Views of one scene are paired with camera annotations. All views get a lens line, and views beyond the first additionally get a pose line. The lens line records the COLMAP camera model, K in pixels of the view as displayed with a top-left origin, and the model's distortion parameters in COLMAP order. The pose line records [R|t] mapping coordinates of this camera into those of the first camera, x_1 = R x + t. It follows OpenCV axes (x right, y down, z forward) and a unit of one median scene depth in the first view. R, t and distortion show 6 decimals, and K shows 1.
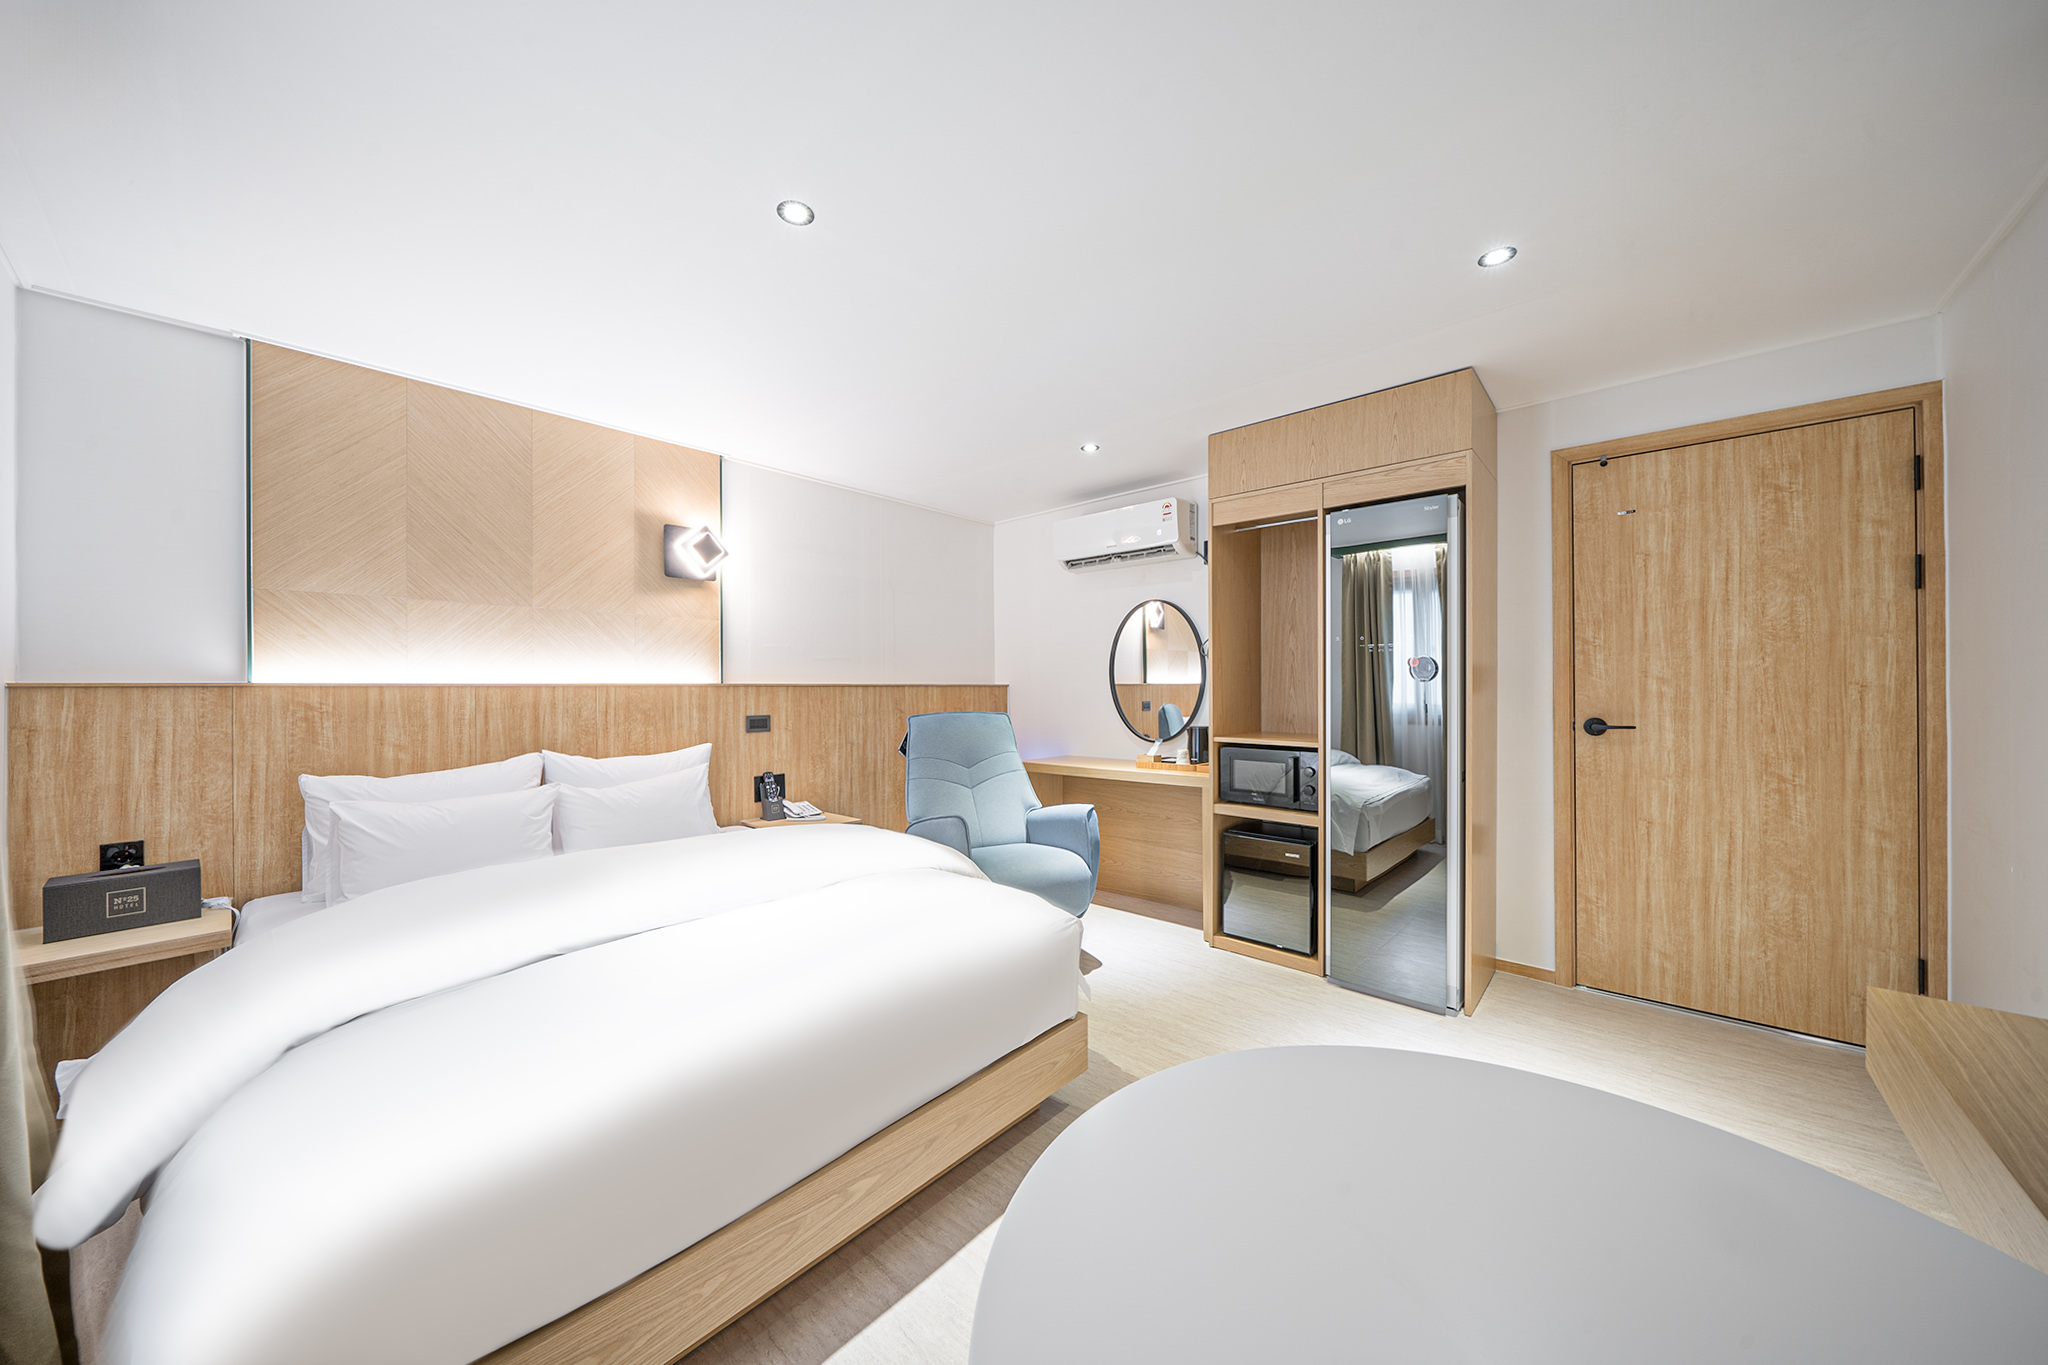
lens RADIAL K [[698.2, 0, 1002.4], [0, 698.2, 696.1], [0, 0, 1]] dist [0.000792, 0.000609]
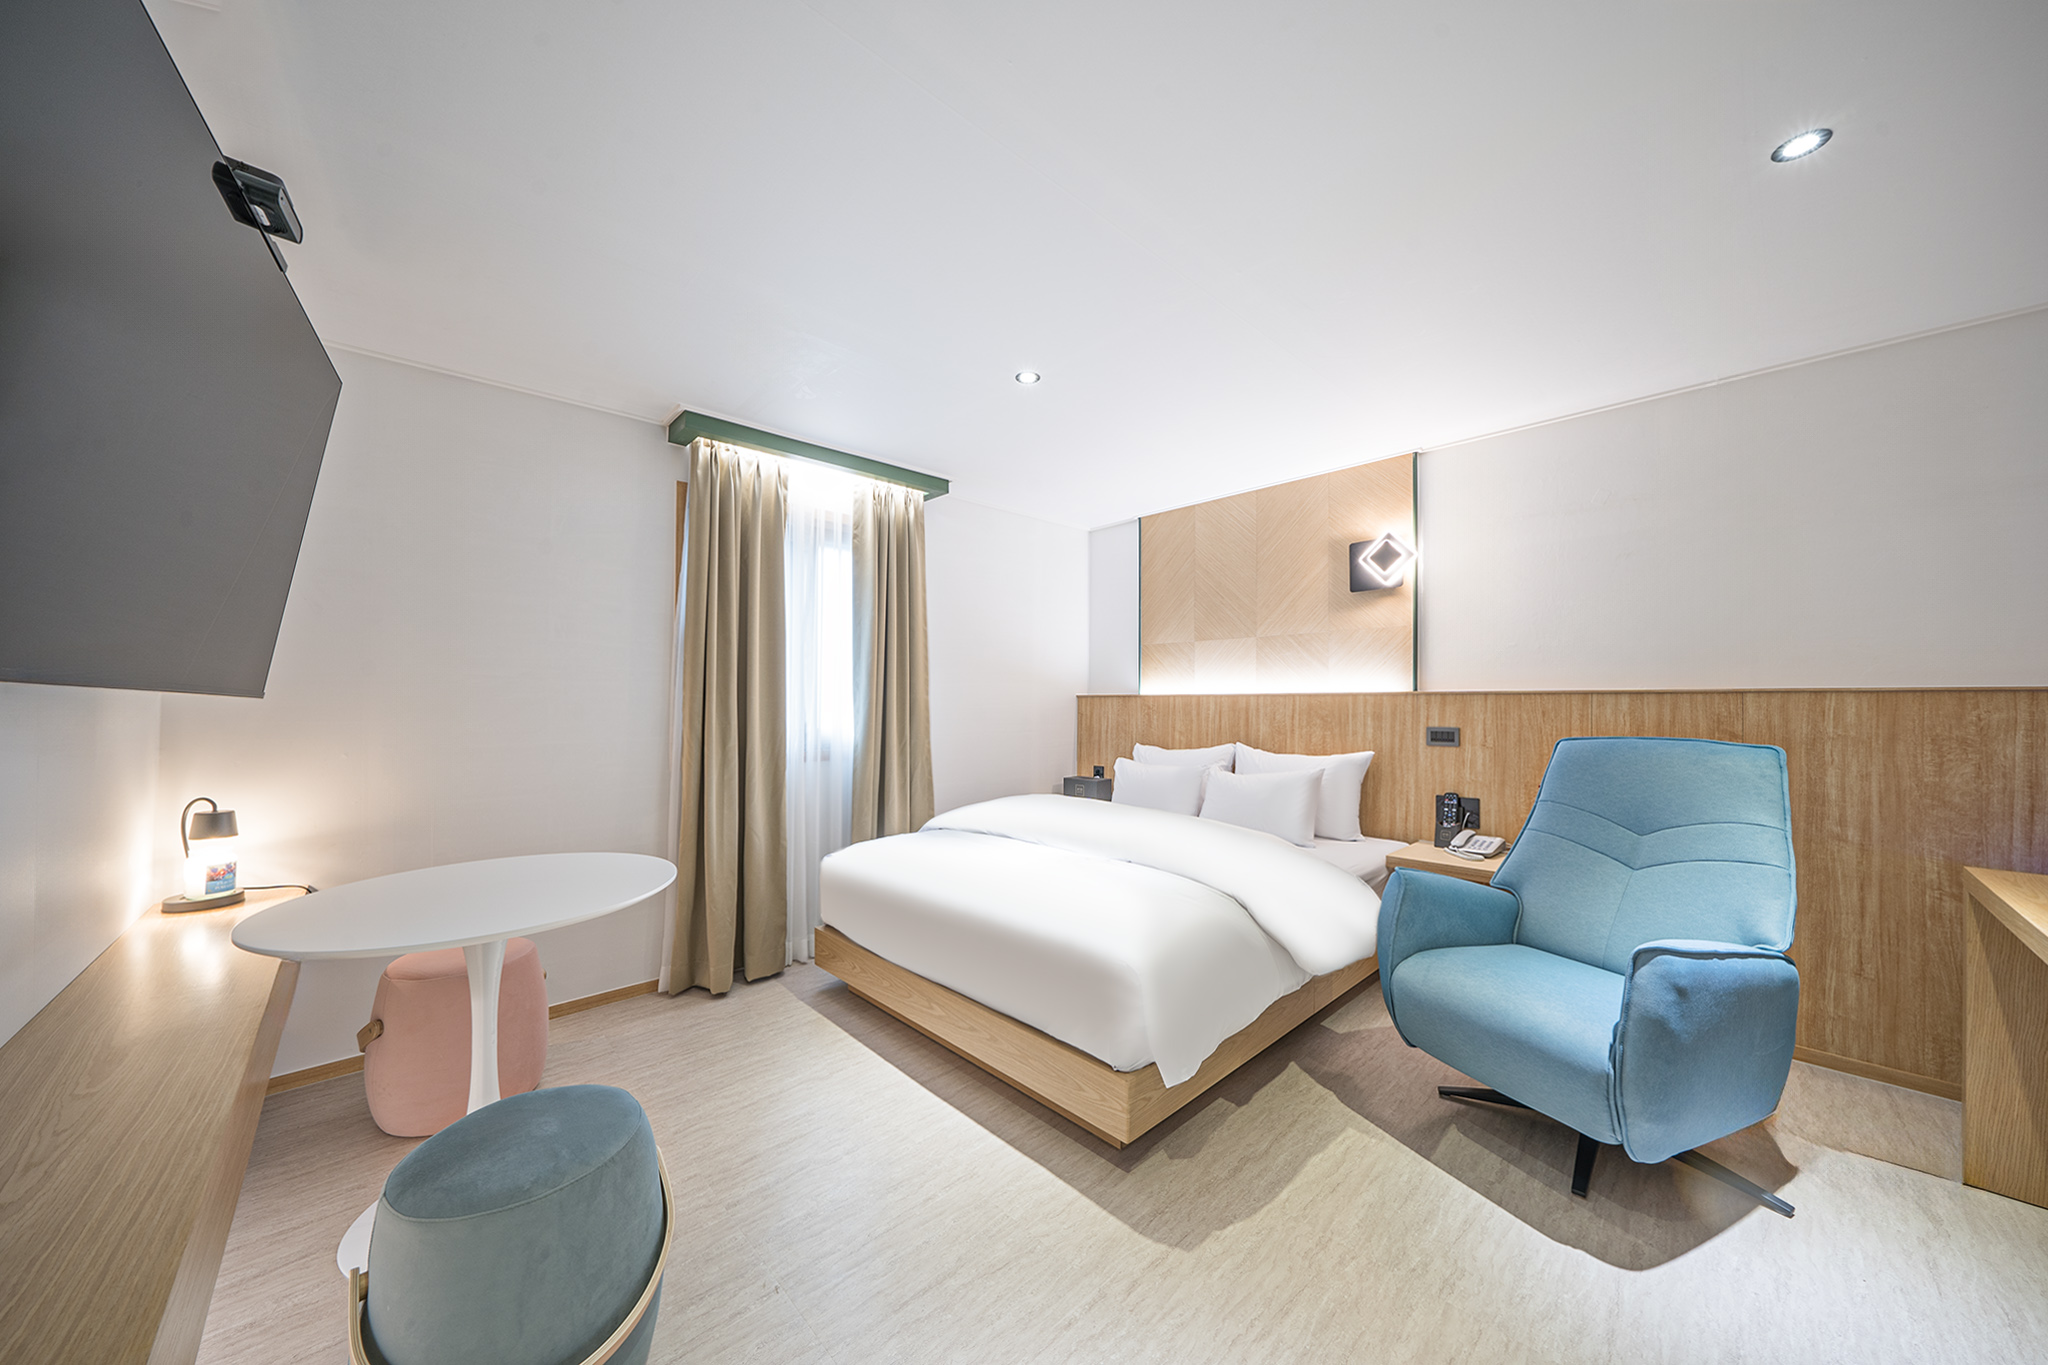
lens RADIAL K [[698.2, 0, 1039.4], [0, 698.2, 695.1], [0, 0, 1]] dist [0.000792, 0.000609]
pose [[-0.055601, 0.003099, -0.998448, 0.635561], [-0.004777, 0.999983, 0.003370, -0.015674], [0.998442, 0.004957, -0.055586, 0.600981]]
